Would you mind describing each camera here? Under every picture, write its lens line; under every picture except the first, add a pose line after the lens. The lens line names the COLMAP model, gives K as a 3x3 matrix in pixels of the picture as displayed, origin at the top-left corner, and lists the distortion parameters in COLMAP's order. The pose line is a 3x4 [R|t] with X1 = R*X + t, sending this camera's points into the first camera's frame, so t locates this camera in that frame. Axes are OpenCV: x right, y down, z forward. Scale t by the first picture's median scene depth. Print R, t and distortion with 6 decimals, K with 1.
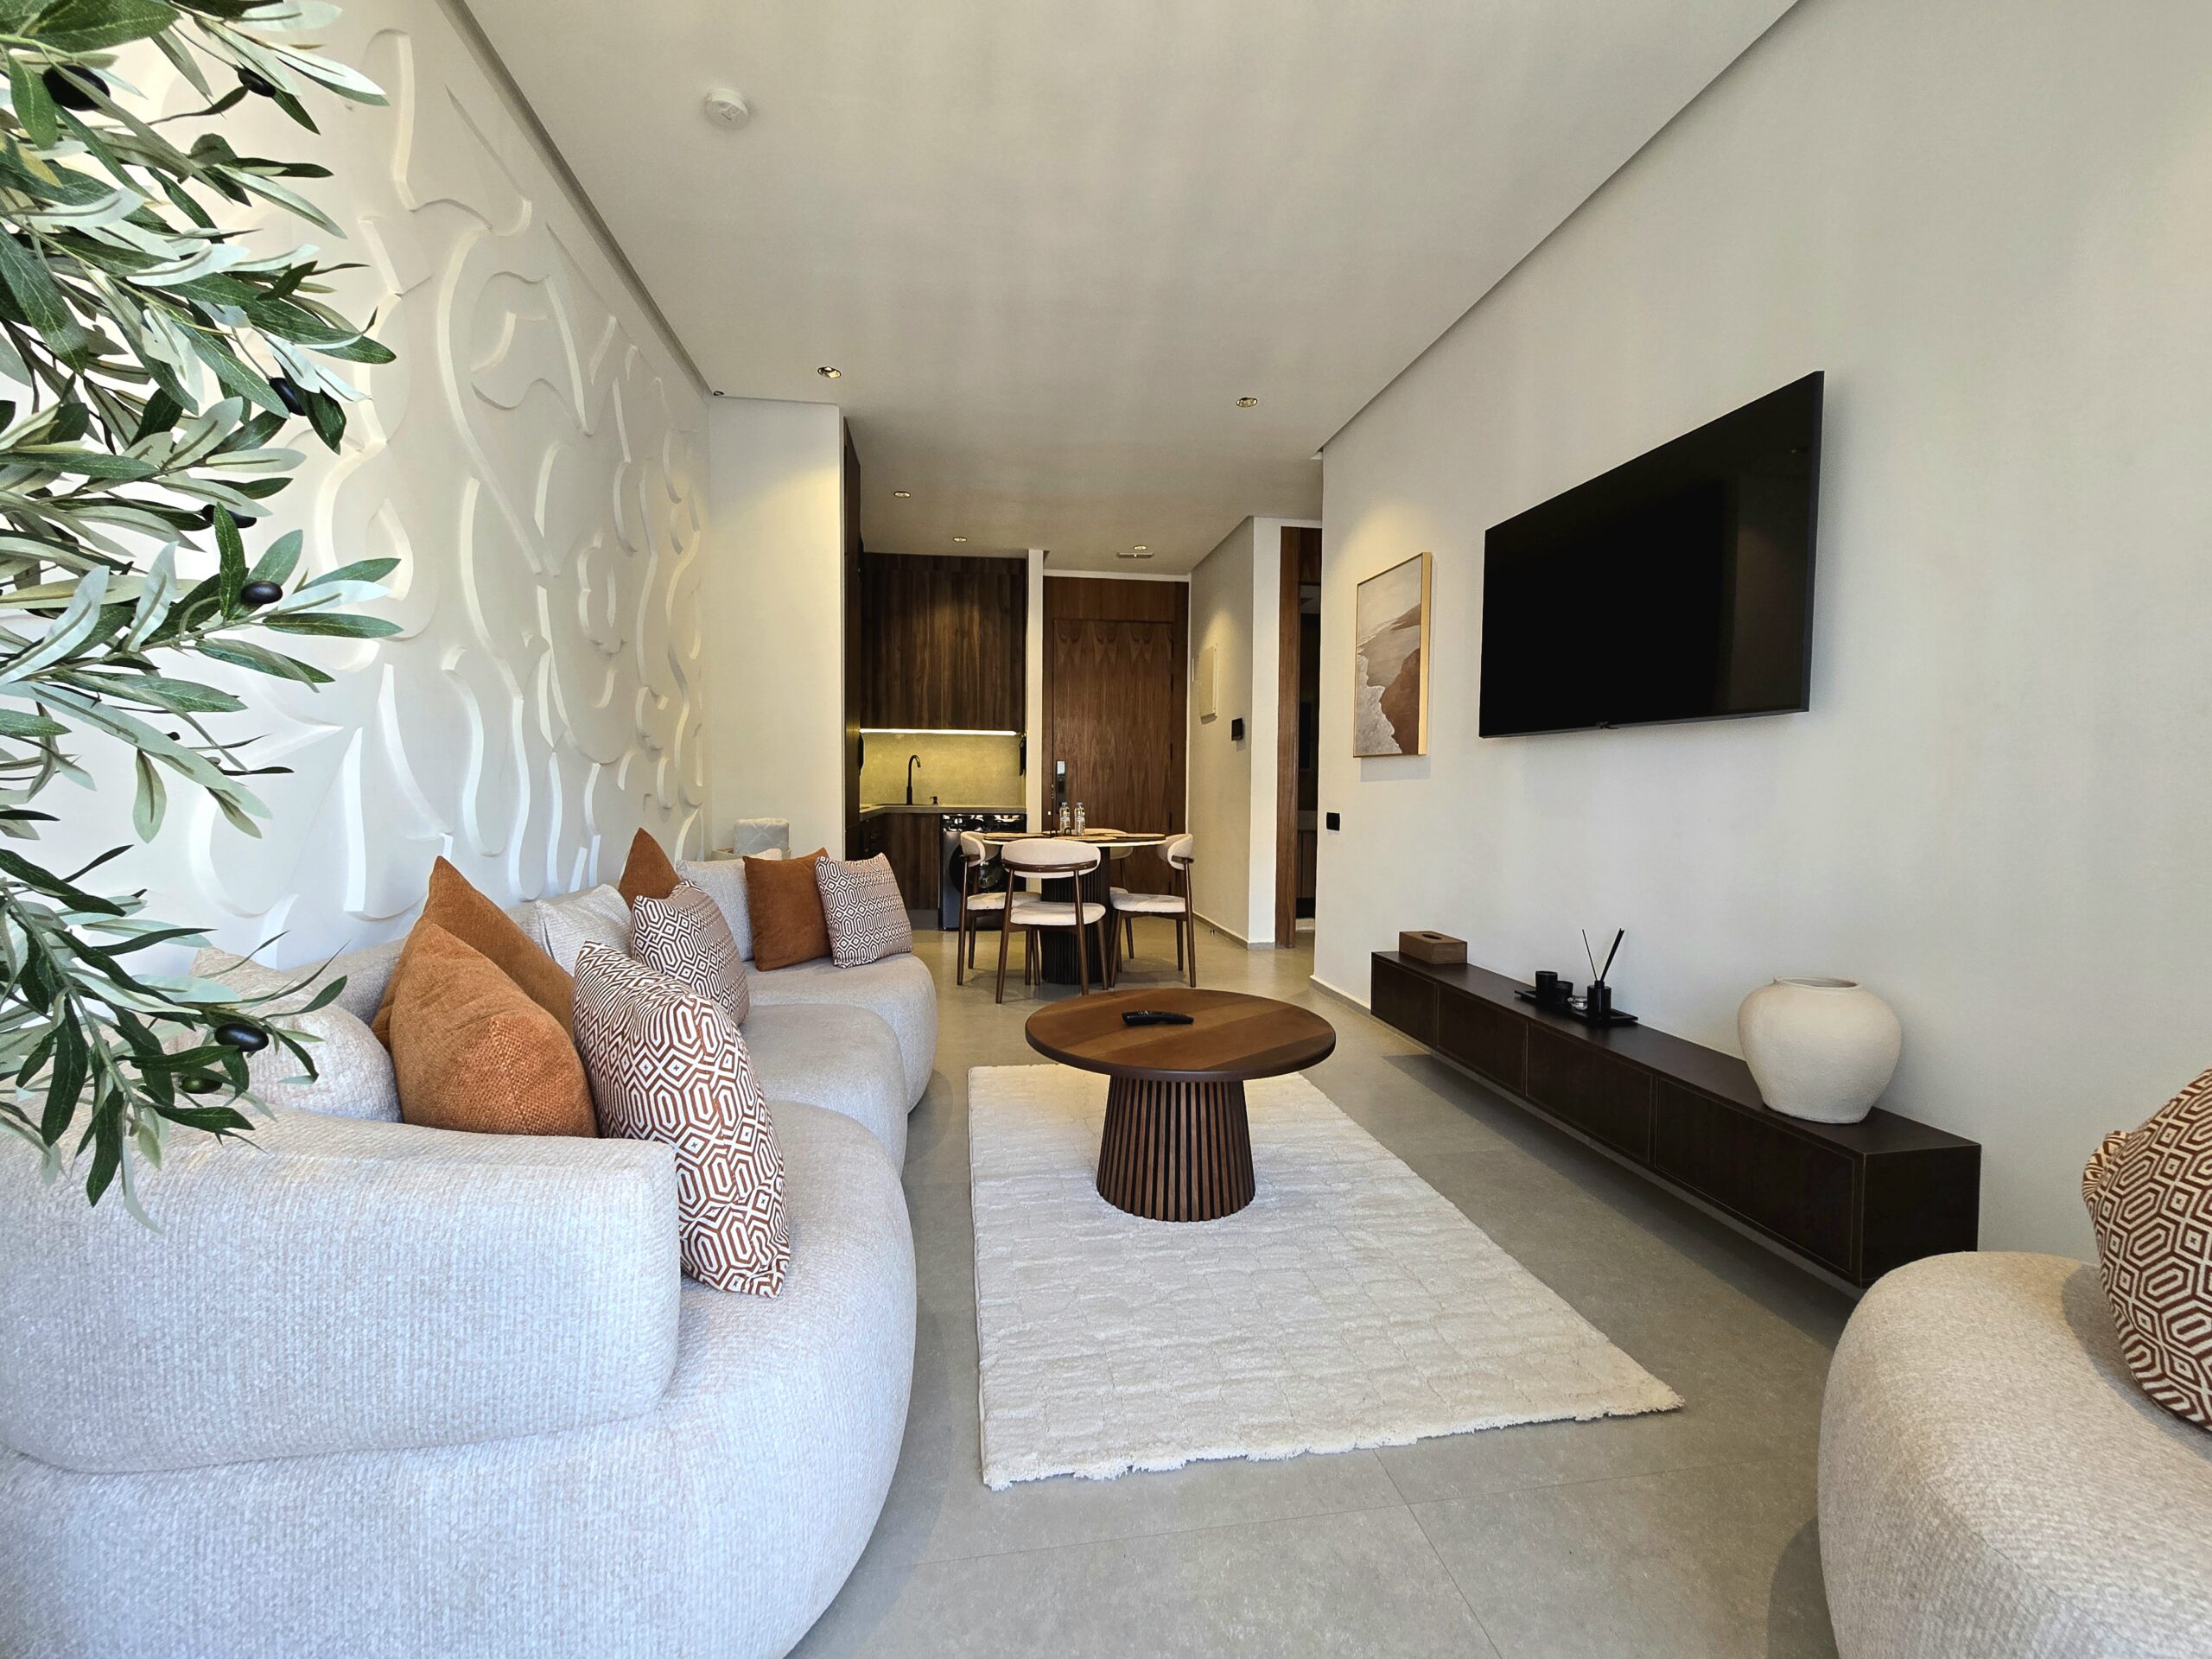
lens RADIAL K [[909.1, 0, 1107.3], [0, 909.1, 823.4], [0, 0, 1]] dist [-0.002279, 0.001072]
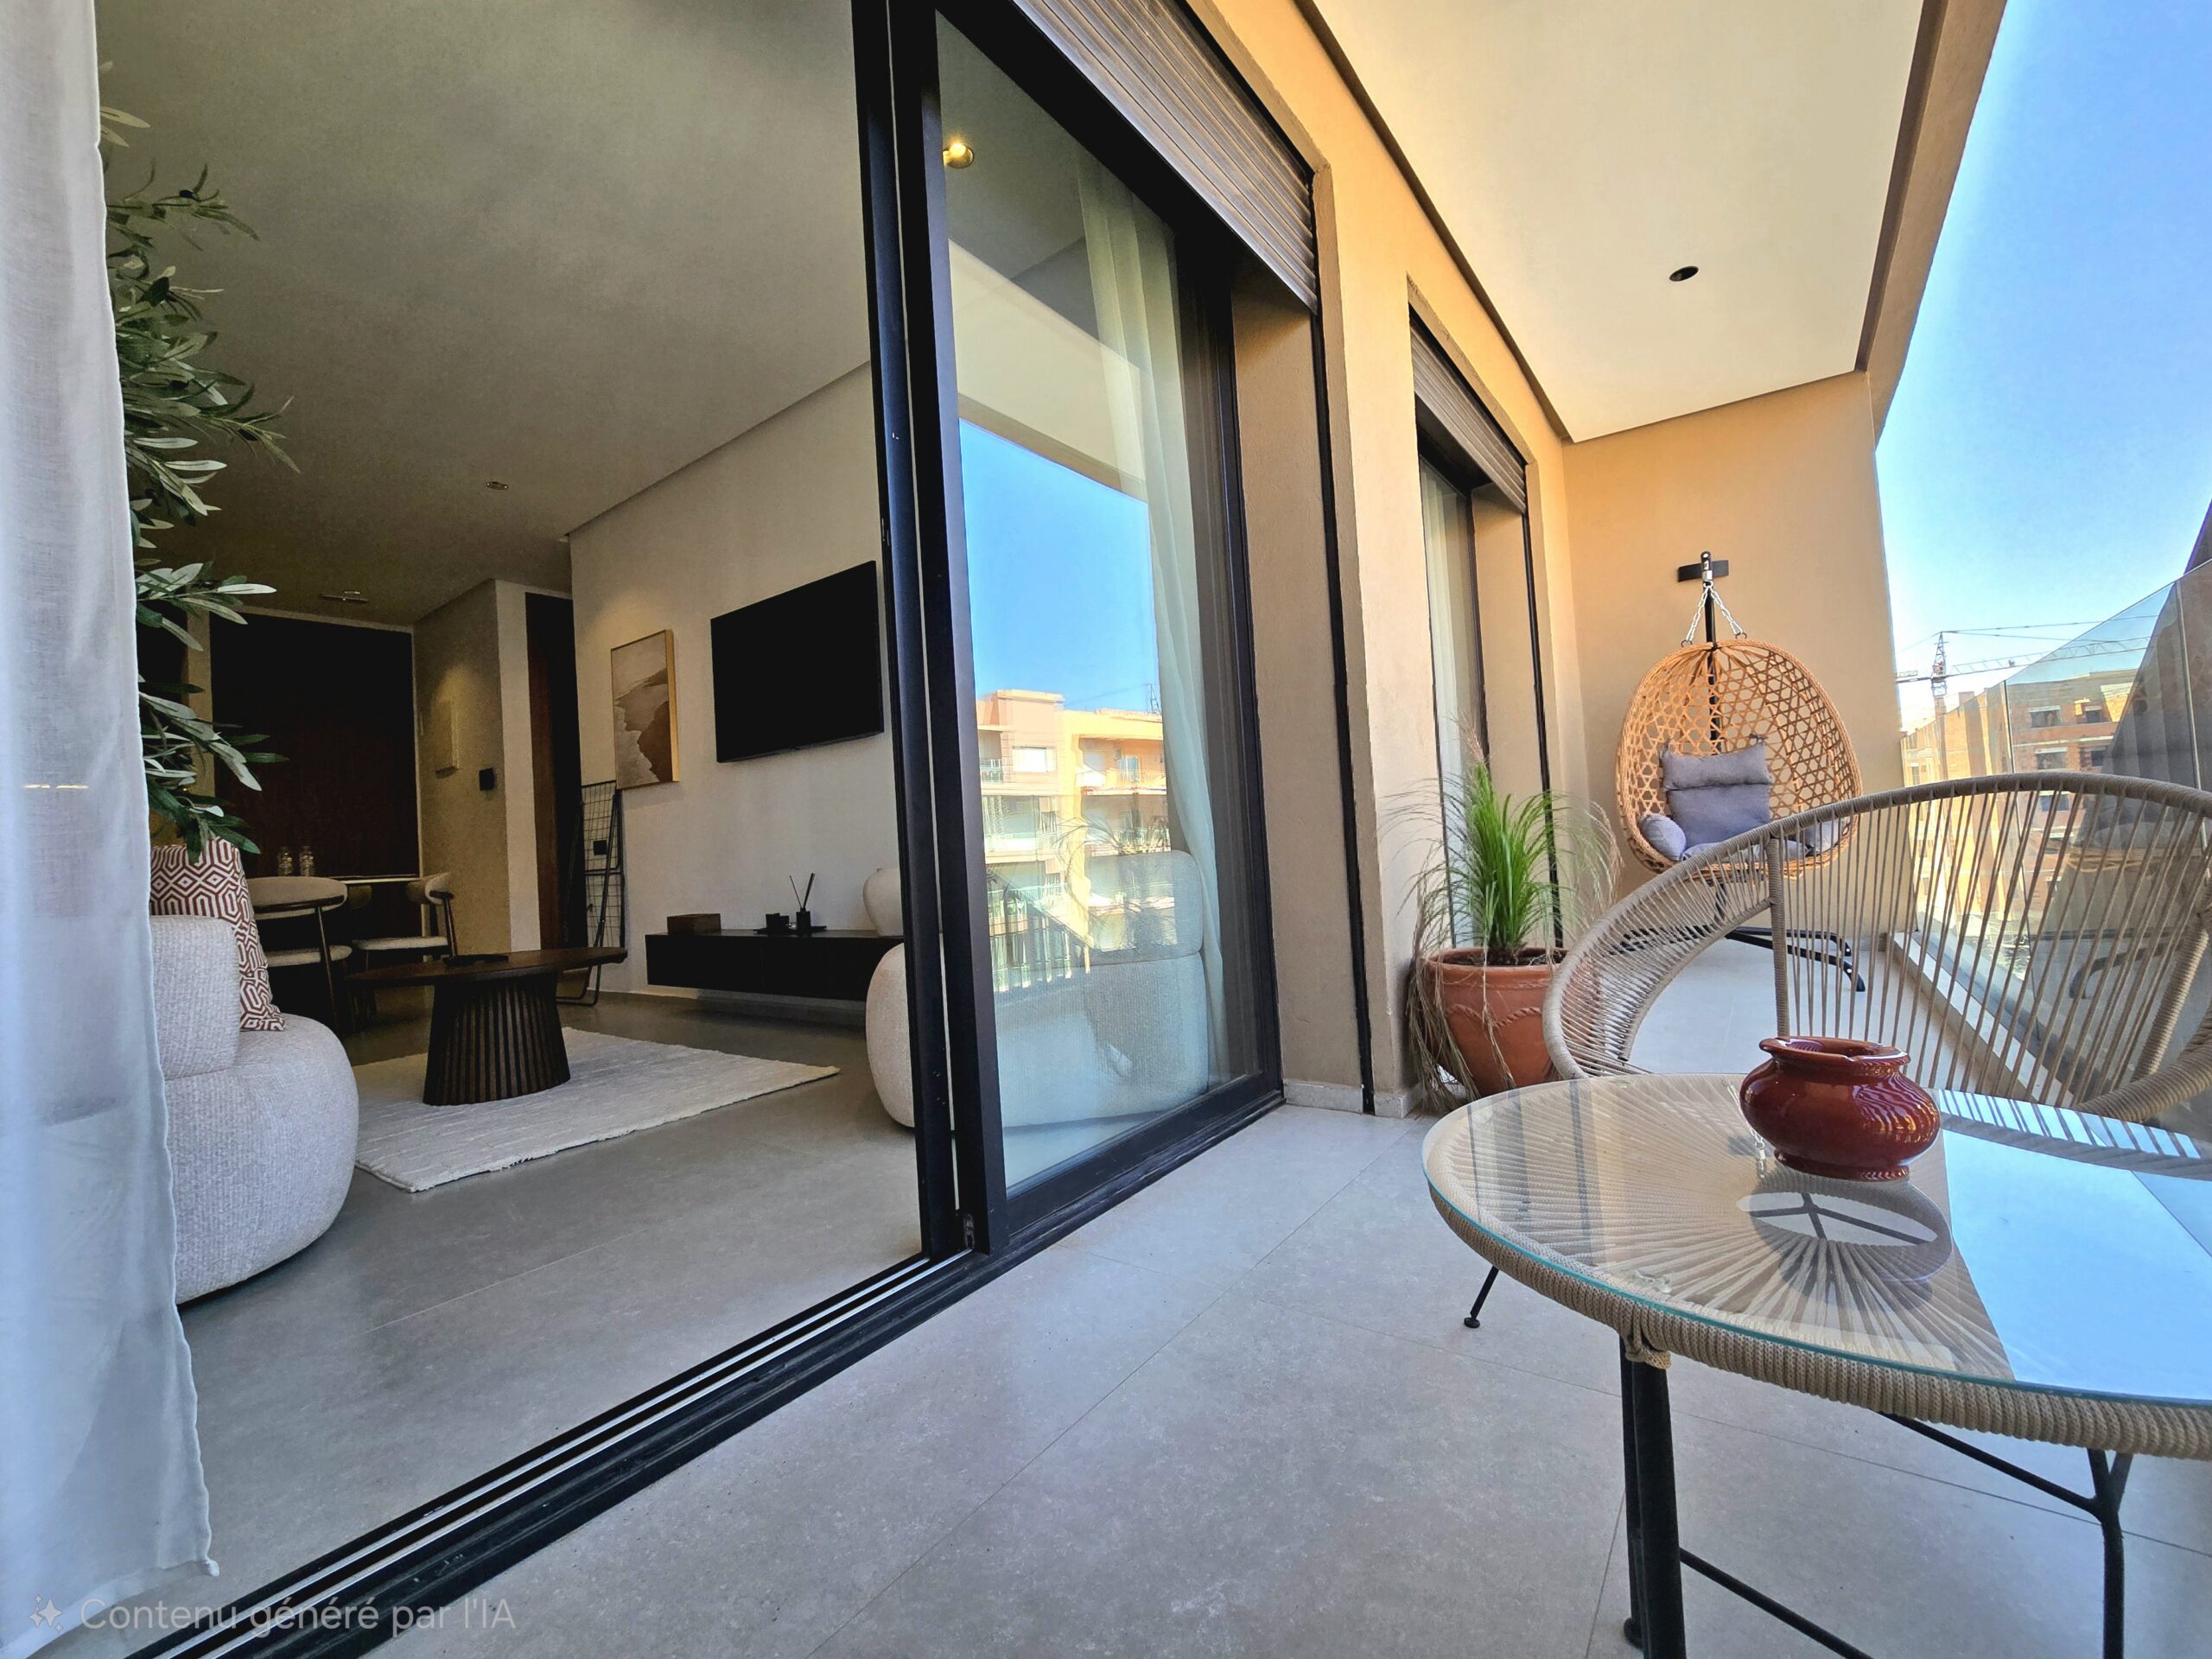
lens RADIAL K [[926.4, 0, 1100.2], [0, 926.4, 818.1], [0, 0, 1]] dist [-0.001995, 0.003524]
pose [[0.720661, -0.025657, 0.692813, -0.137040], [0.095912, 0.993396, -0.062978, 0.118988], [-0.686621, 0.111835, 0.718362, -0.368449]]
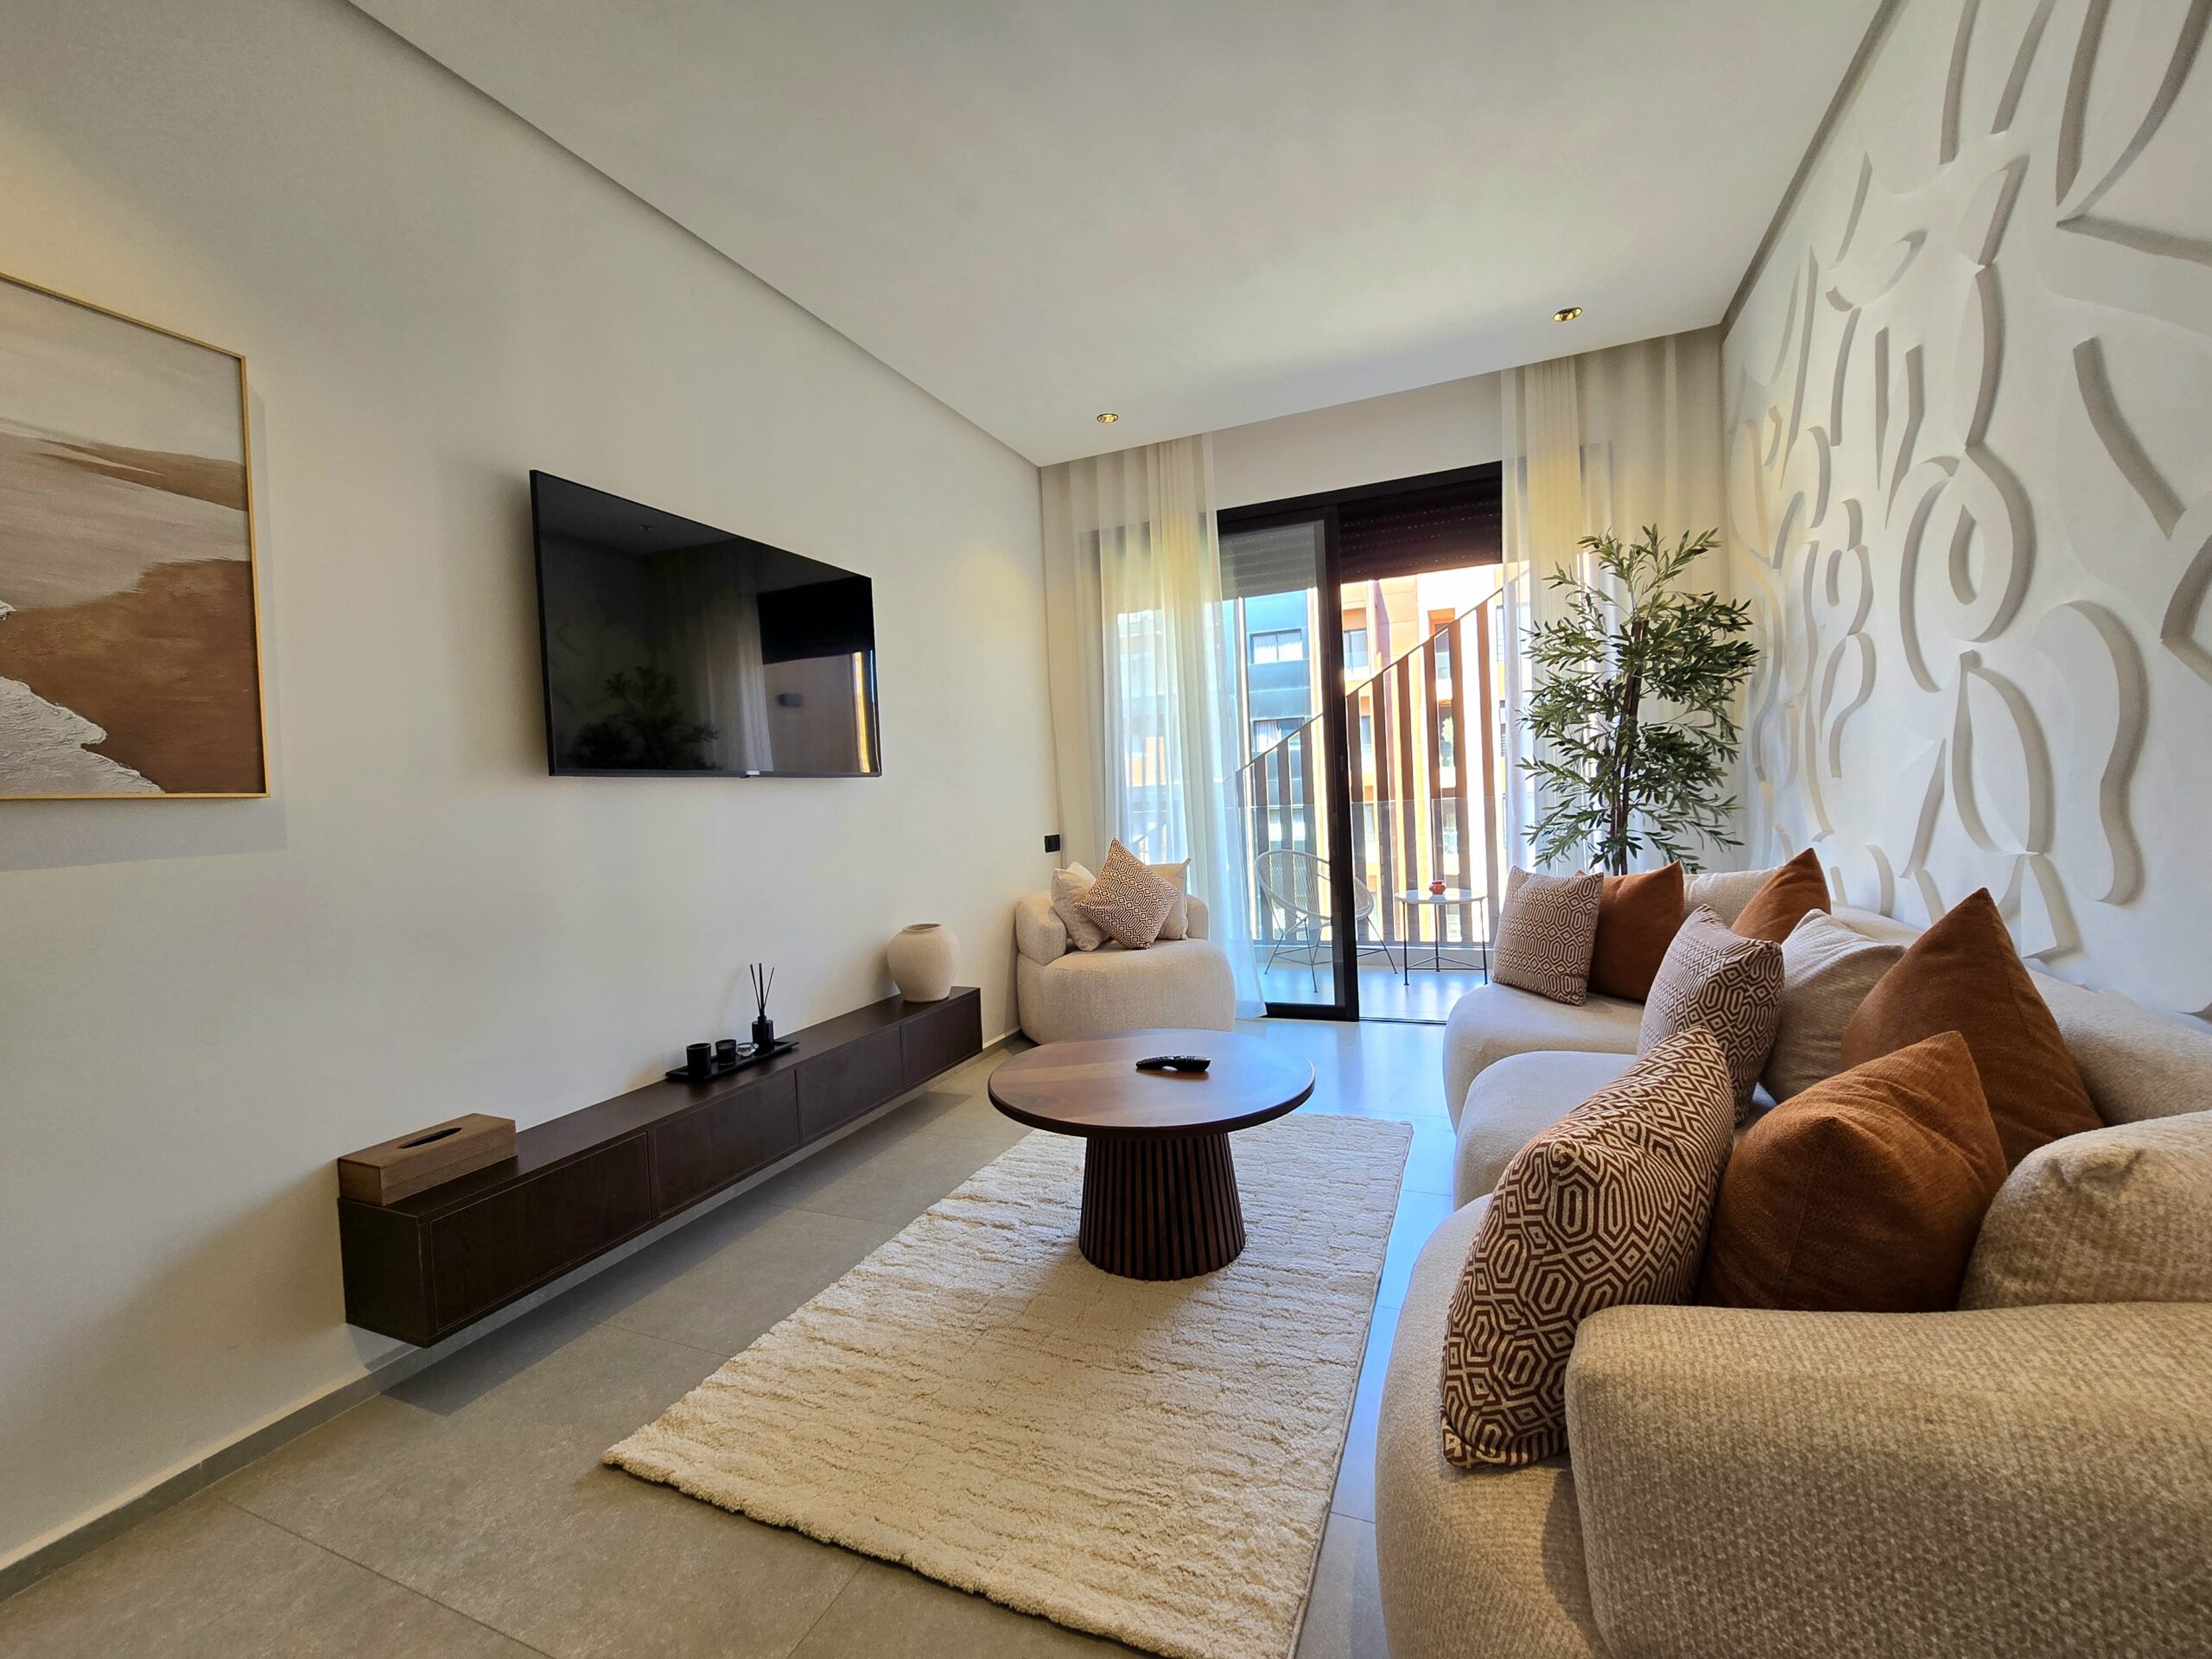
lens RADIAL K [[909.1, 0, 1107.3], [0, 909.1, 823.4], [0, 0, 1]] dist [-0.002279, 0.001072]
pose [[-0.843712, 0.020247, 0.536415, -0.254321], [0.066581, 0.995519, 0.067146, -0.065098], [-0.532652, 0.092367, -0.841279, 1.153507]]
